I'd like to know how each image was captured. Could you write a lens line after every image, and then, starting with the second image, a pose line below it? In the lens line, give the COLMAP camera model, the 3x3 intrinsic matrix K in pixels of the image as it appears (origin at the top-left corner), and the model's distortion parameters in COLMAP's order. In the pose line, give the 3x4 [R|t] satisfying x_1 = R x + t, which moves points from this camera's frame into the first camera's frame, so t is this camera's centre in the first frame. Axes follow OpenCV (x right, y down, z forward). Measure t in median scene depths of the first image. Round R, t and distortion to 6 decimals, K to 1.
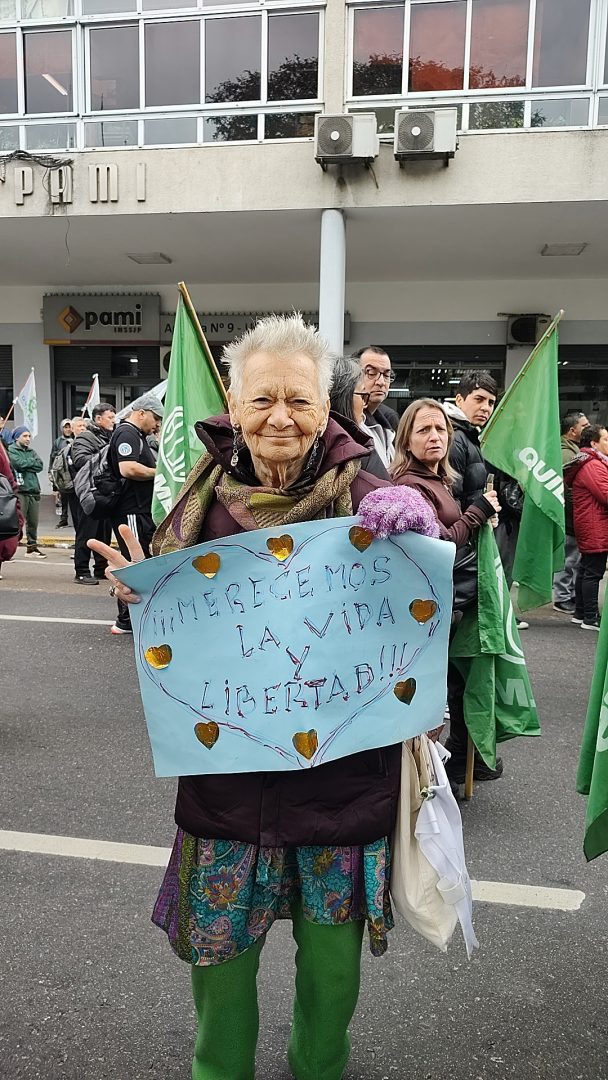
lens RADIAL K [[960.7, 0, 302.6], [0, 960.7, 540.6], [0, 0, 1]] dist [0.016037, -0.013175]
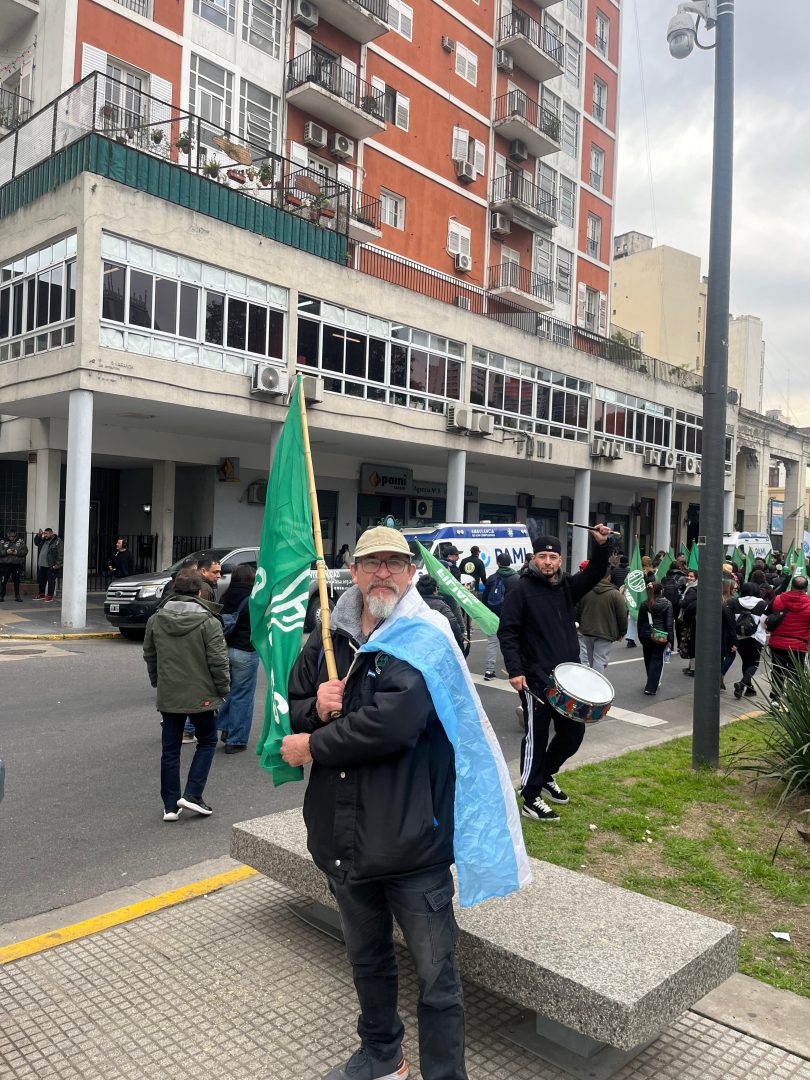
lens RADIAL K [[755.4, 0, 404.3], [0, 755.4, 540.2], [0, 0, 1]] dist [-0.001122, -0.004726]
pose [[0.550677, 0.005009, 0.834703, -1.486413], [0.110242, 0.990786, -0.078675, -0.029266], [-0.827406, 0.135344, 0.545051, 0.227008]]
